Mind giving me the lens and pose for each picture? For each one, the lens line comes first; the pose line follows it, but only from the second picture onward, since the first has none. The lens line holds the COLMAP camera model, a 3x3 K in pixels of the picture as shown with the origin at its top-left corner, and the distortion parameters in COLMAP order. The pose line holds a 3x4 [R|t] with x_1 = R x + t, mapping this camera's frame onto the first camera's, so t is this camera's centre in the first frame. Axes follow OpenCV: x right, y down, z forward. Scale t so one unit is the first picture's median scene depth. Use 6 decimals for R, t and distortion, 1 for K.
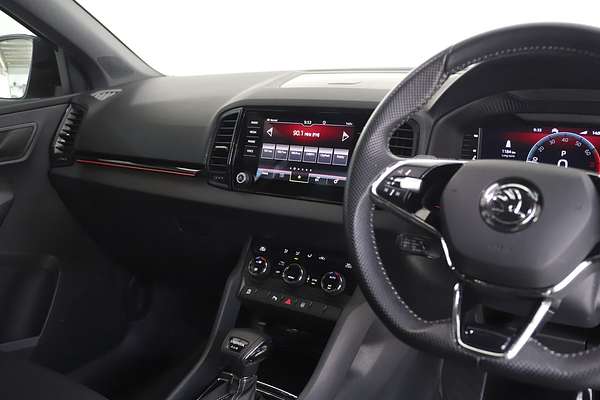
lens RADIAL K [[598.4, 0, 300.0], [0, 598.4, 200.0], [0, 0, 1]] dist [-0.020273, 0.000561]
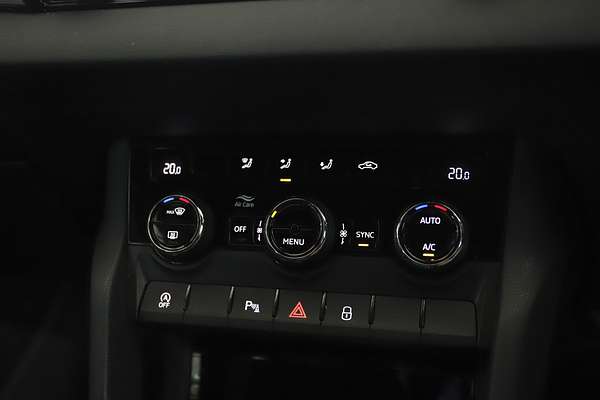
lens RADIAL K [[724.7, 0, 300.0], [0, 724.7, 200.0], [0, 0, 1]] dist [-0.000632, 0.000216]
pose [[0.945775, -0.224153, 0.235084, -0.100592], [0.163139, 0.953624, 0.252955, 0.005870], [-0.280882, -0.200887, 0.938483, 0.621564]]
